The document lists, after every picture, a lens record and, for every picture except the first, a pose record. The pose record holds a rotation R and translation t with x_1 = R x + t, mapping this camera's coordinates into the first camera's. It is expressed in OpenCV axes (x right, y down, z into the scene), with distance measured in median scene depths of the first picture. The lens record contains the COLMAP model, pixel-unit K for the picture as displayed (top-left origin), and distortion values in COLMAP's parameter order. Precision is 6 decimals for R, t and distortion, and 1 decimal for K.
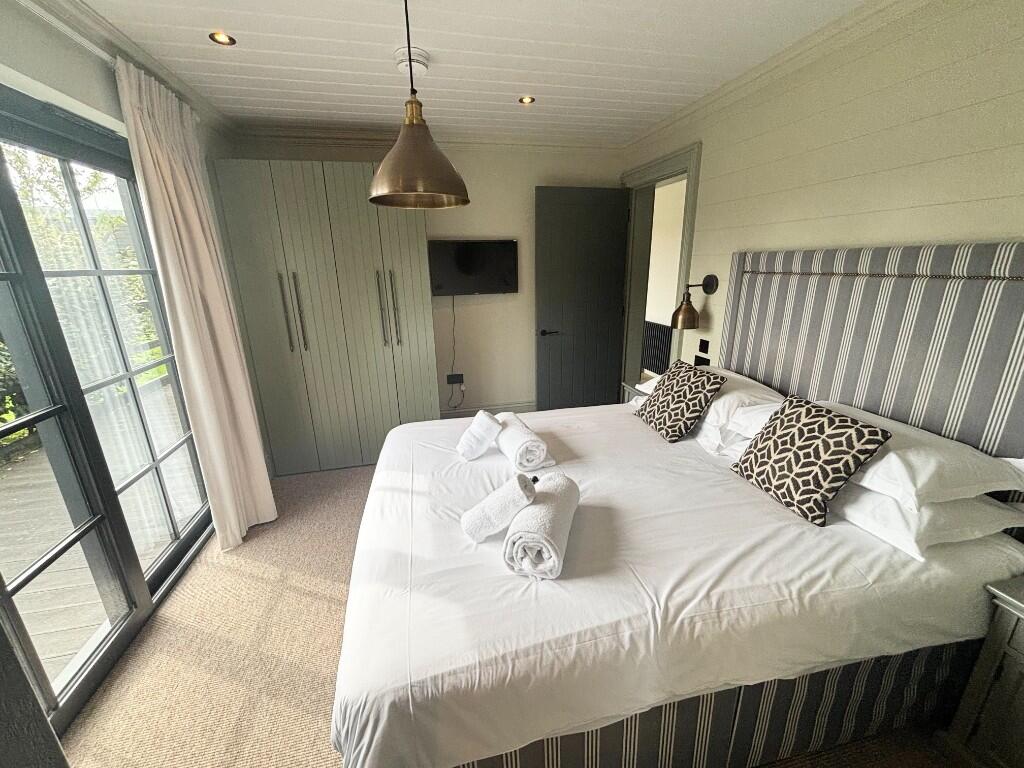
lens RADIAL K [[414.3, 0, 507.3], [0, 414.3, 384.6], [0, 0, 1]] dist [0.022936, -0.001488]
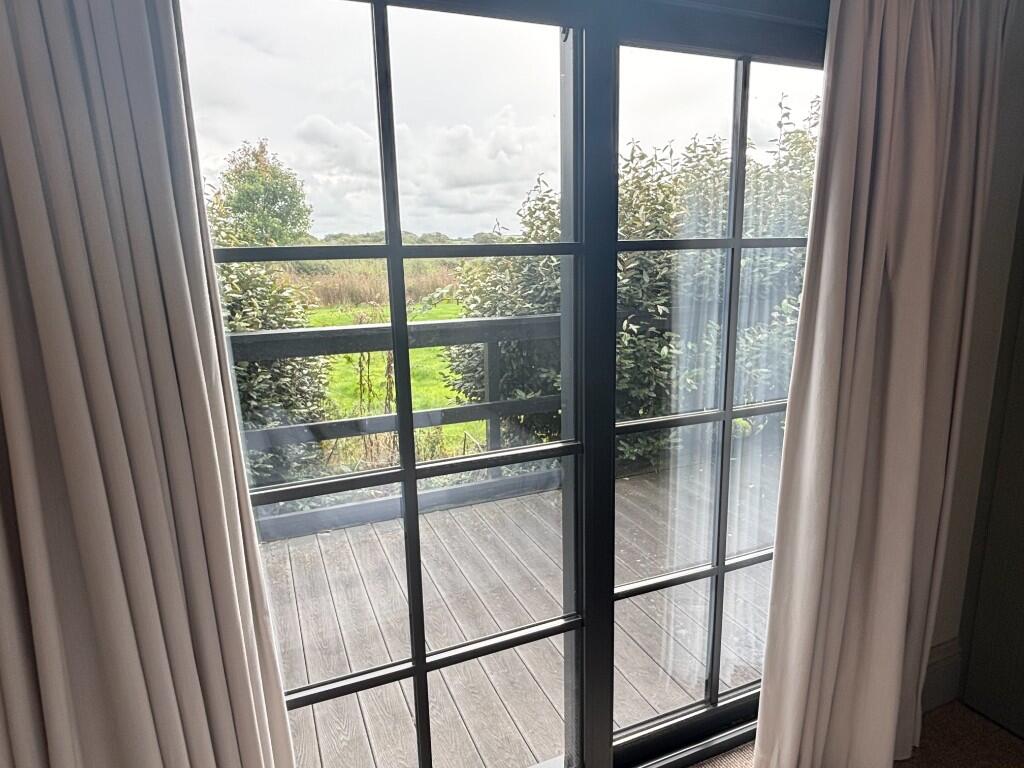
lens RADIAL K [[608.1, 0, 508.7], [0, 608.1, 377.4], [0, 0, 1]] dist [0.001989, 0.000129]
pose [[0.183781, 0.229350, -0.955836, -0.149077], [-0.279626, 0.944422, 0.172847, -0.129223], [0.942356, 0.235510, 0.237699, 0.471504]]
